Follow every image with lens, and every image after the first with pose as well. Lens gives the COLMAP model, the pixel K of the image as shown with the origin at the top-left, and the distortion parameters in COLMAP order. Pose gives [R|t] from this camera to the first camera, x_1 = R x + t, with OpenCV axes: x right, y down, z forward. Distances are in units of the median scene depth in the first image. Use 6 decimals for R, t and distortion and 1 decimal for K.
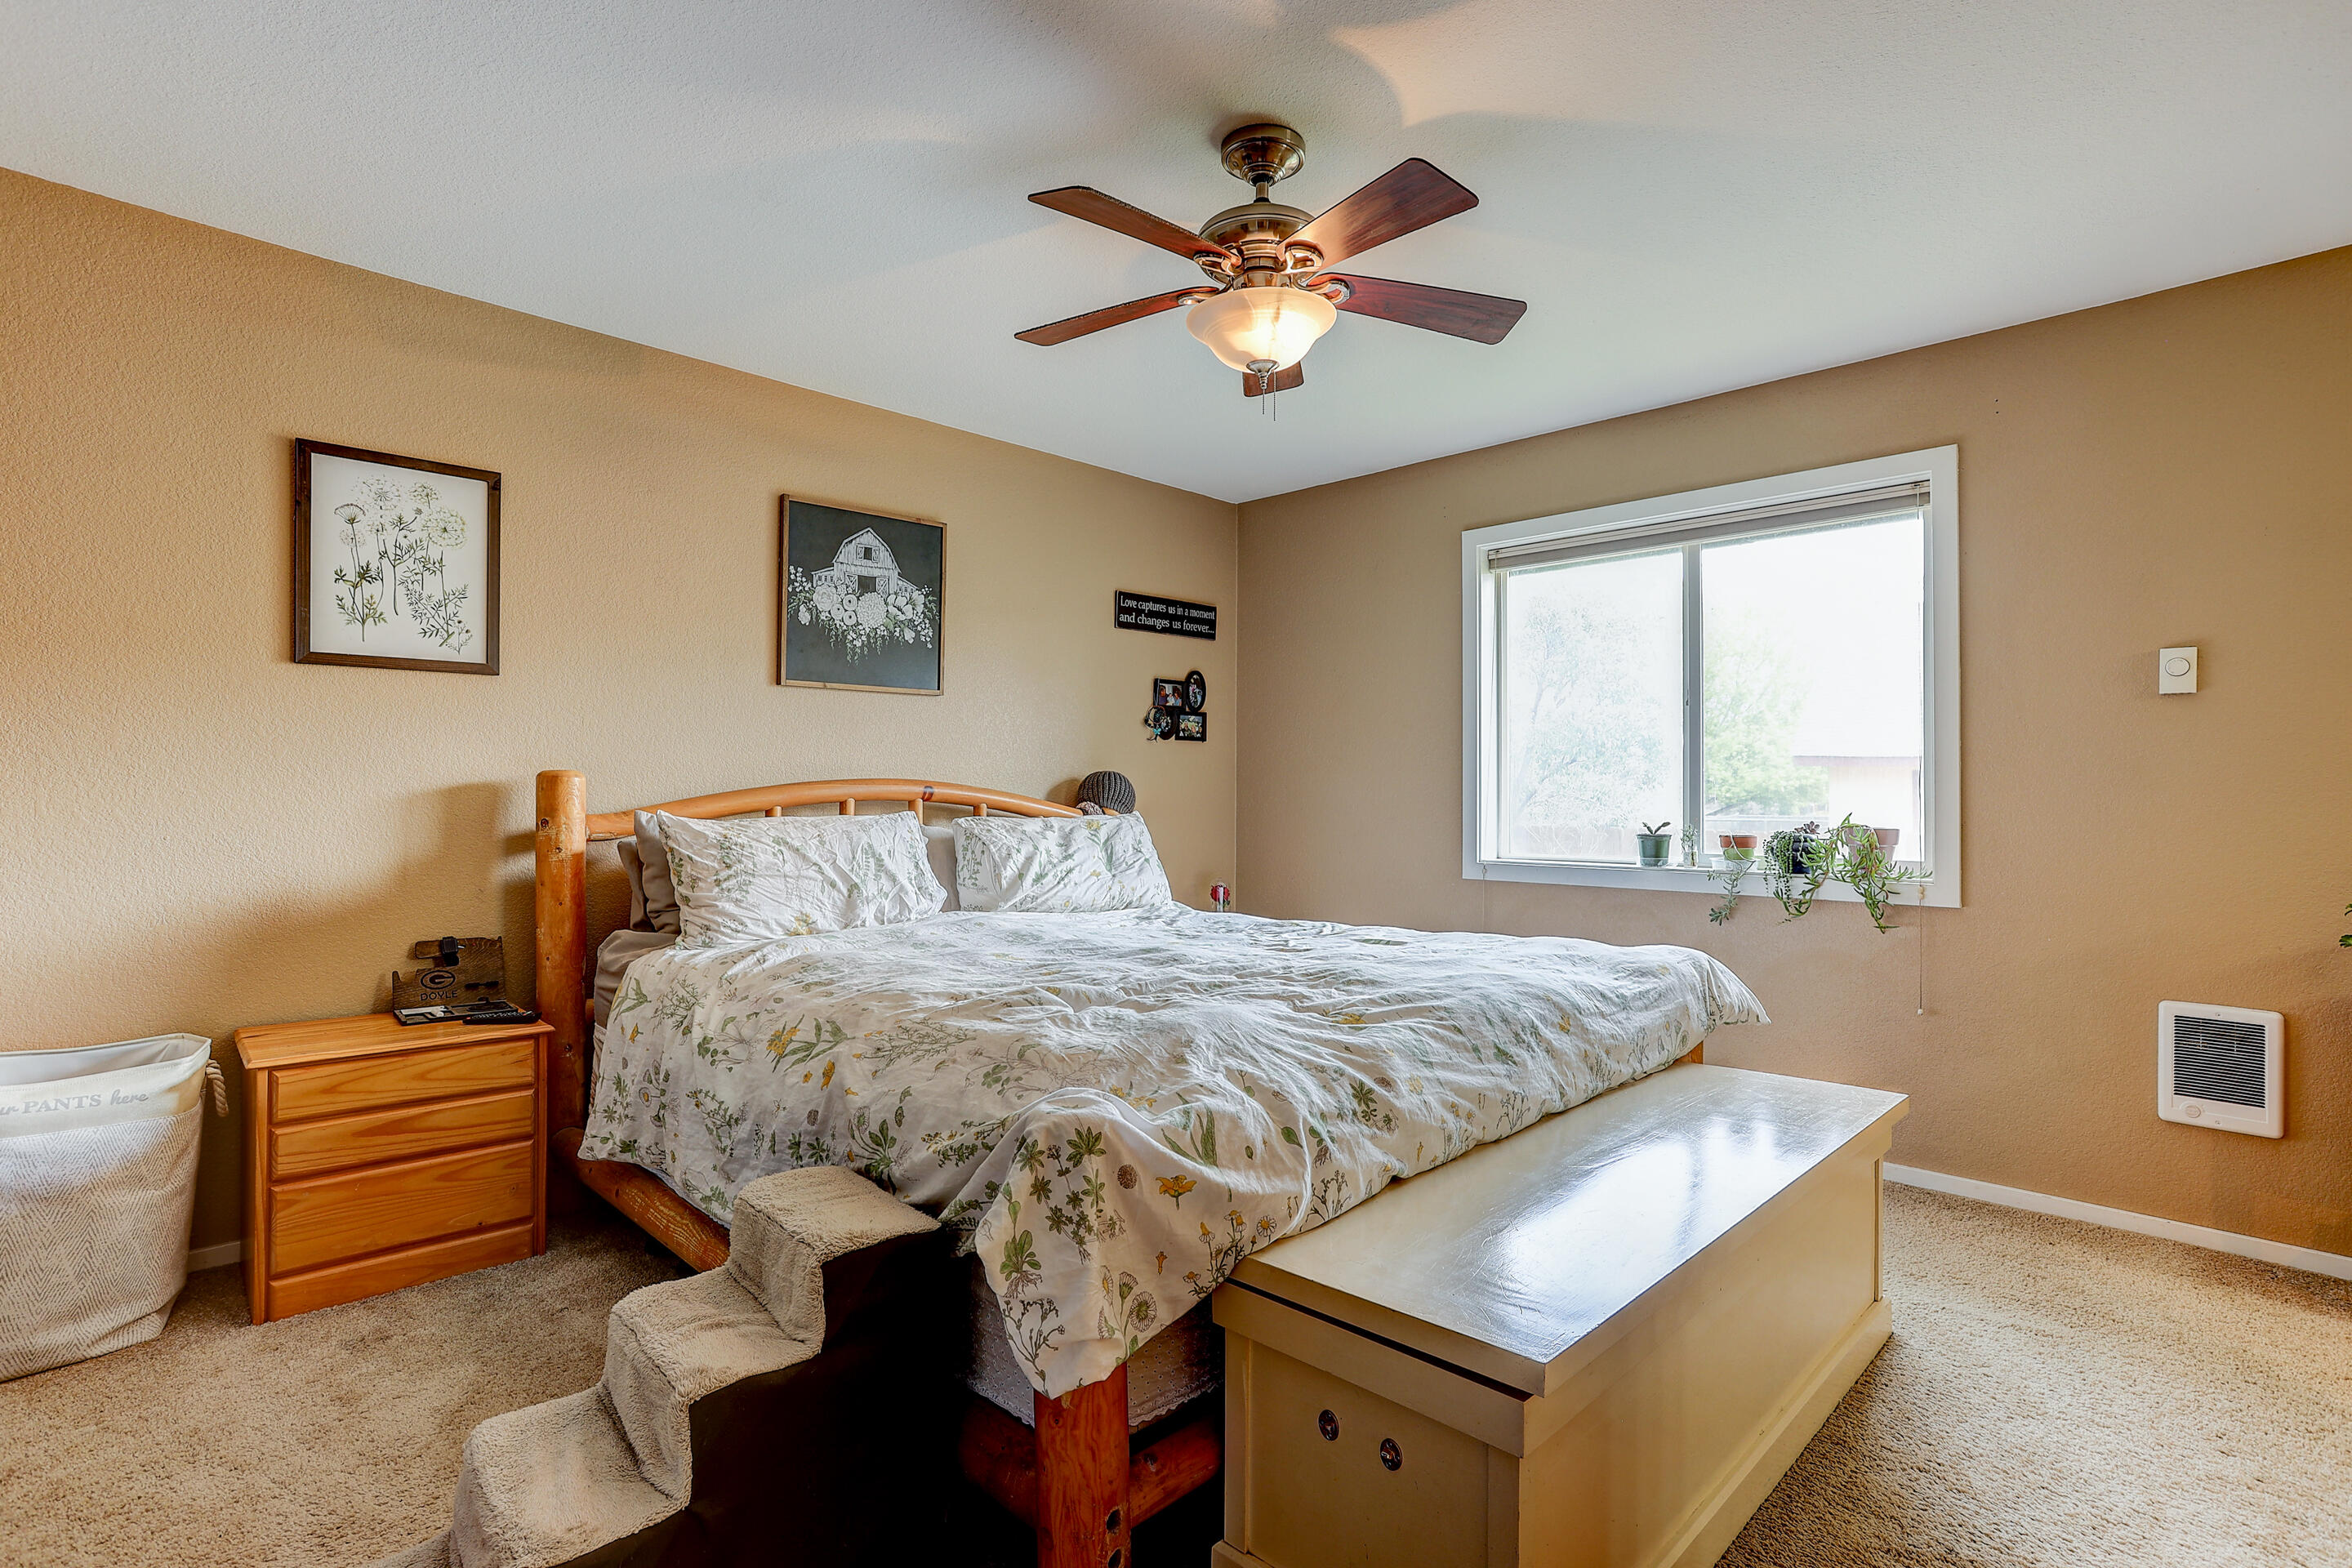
lens RADIAL K [[1132.7, 0, 1185.2], [0, 1132.7, 789.6], [0, 0, 1]] dist [-0.057239, 0.031840]
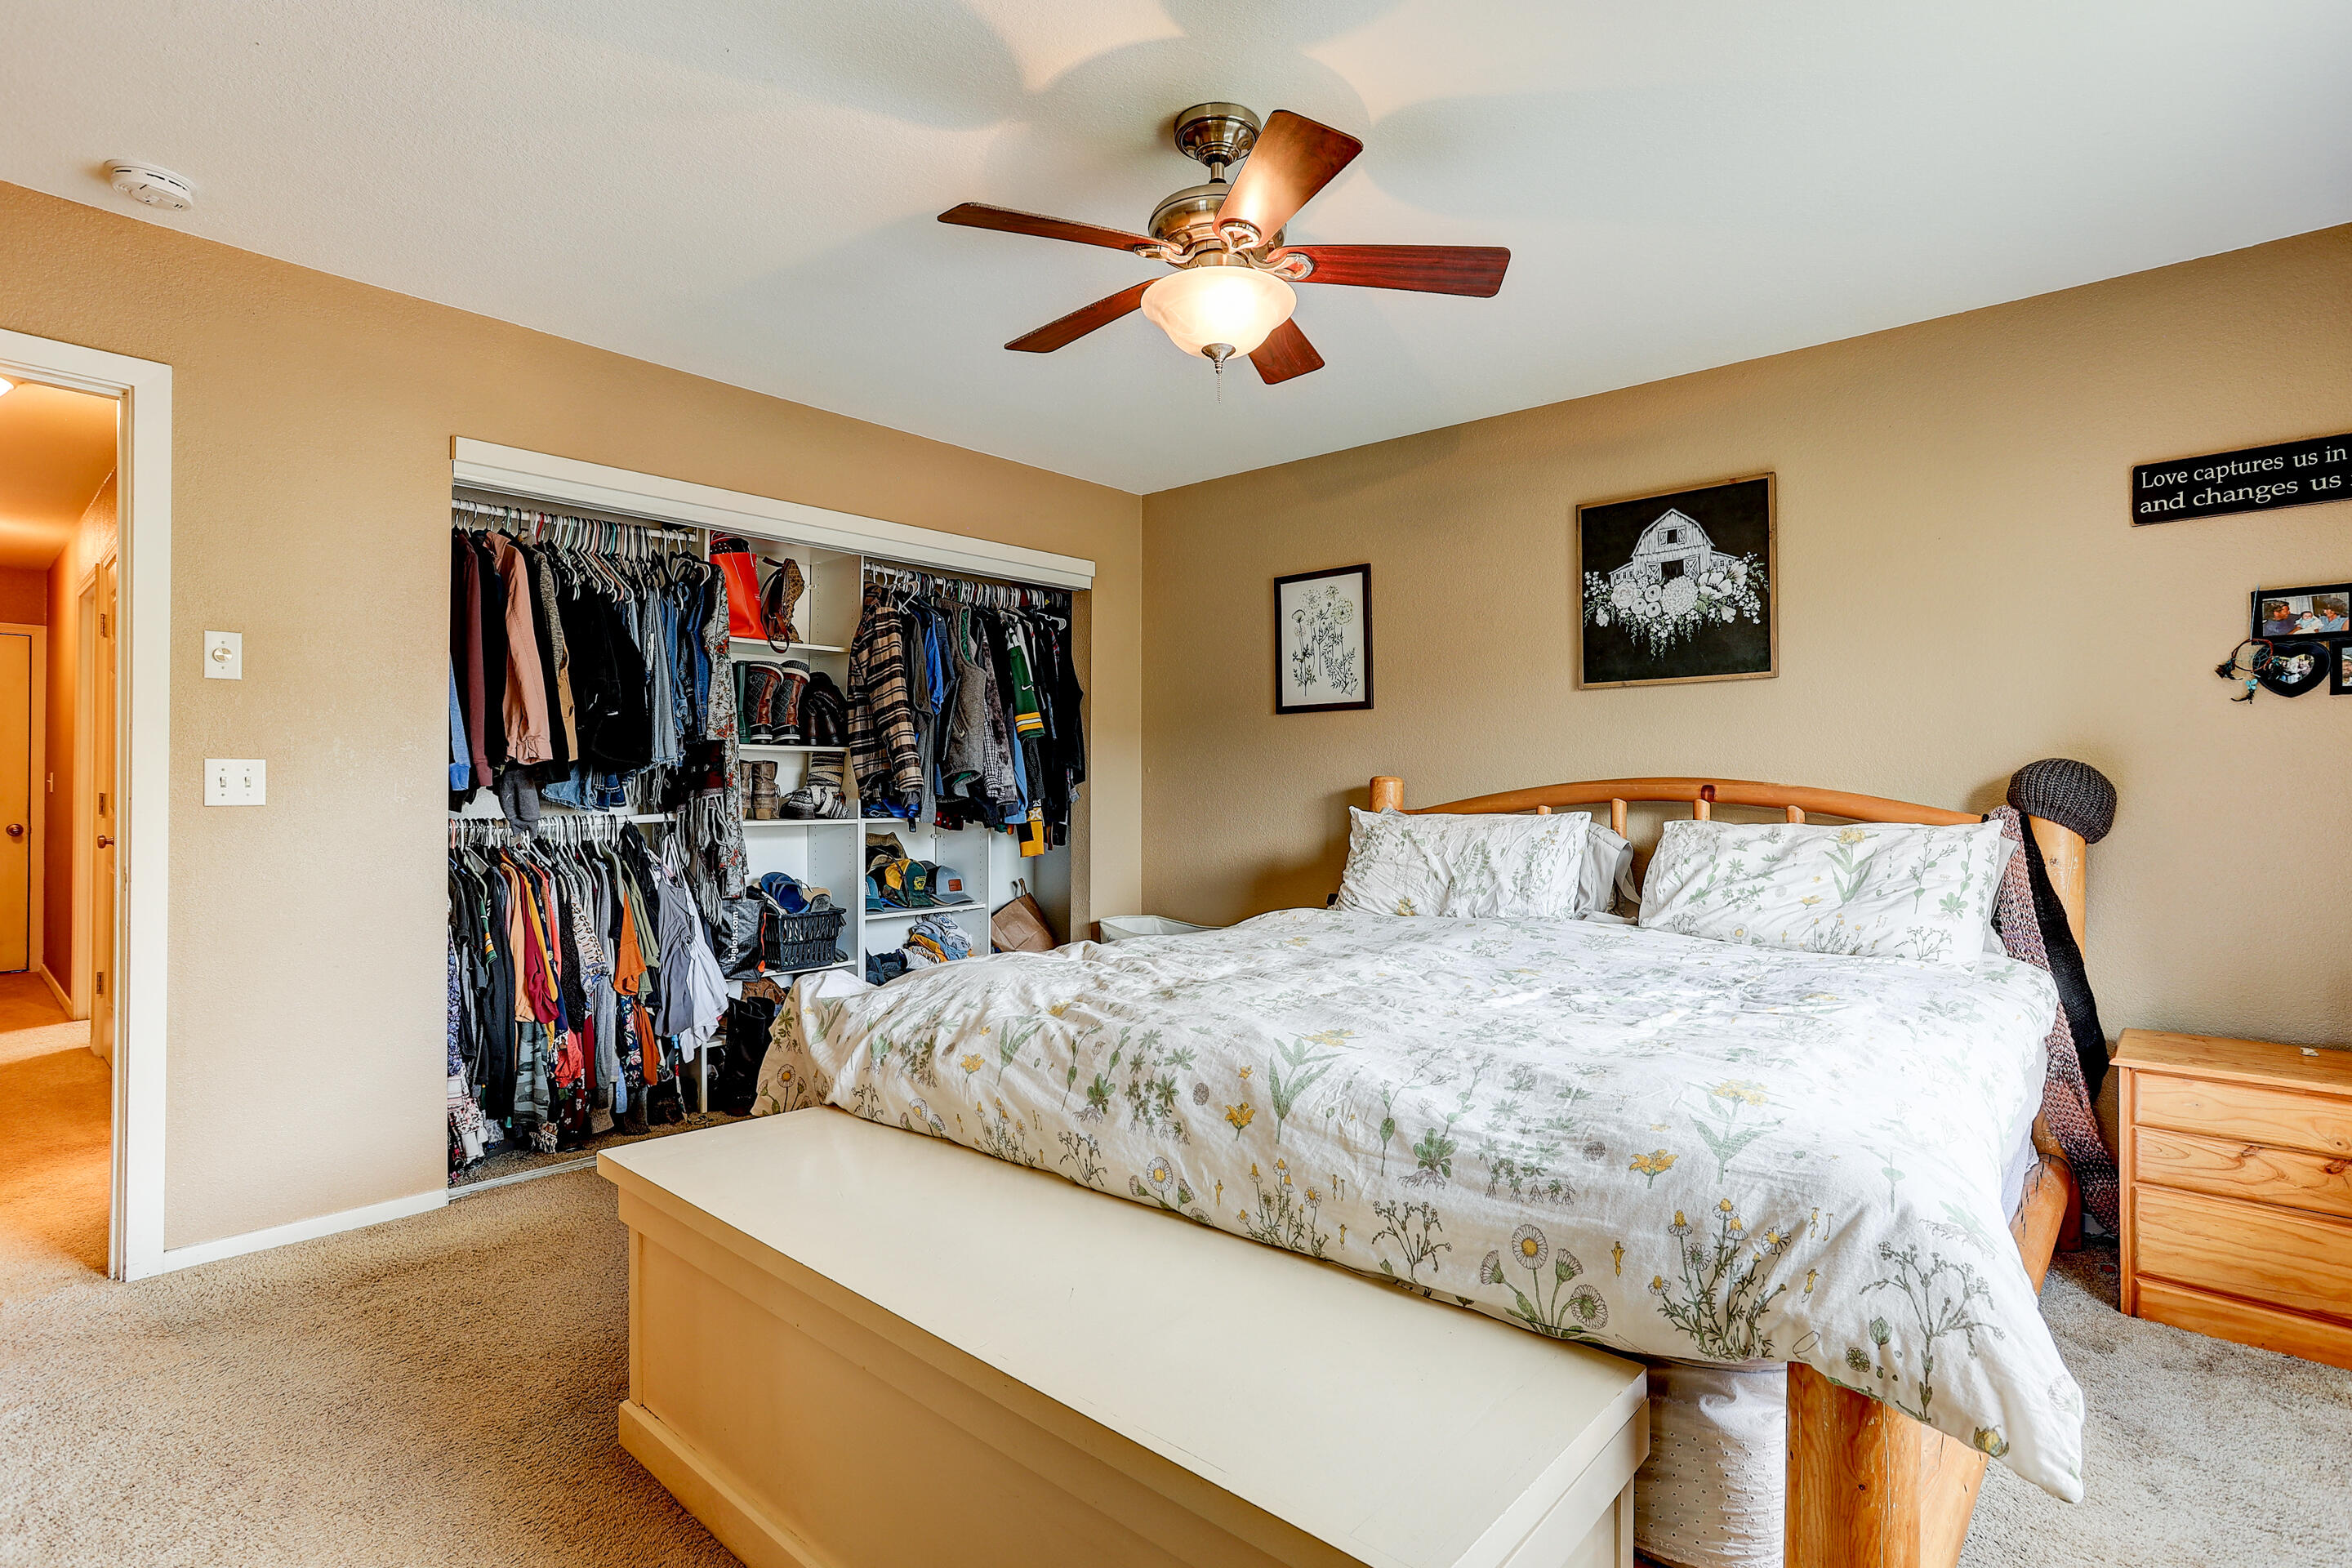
lens RADIAL K [[1132.7, 0, 1185.2], [0, 1132.7, 789.6], [0, 0, 1]] dist [-0.057239, 0.031840]
pose [[0.076665, -0.000583, -0.997057, 0.607110], [0.007994, 0.999968, 0.000030, -0.002520], [0.997025, -0.007973, 0.076667, 0.516223]]
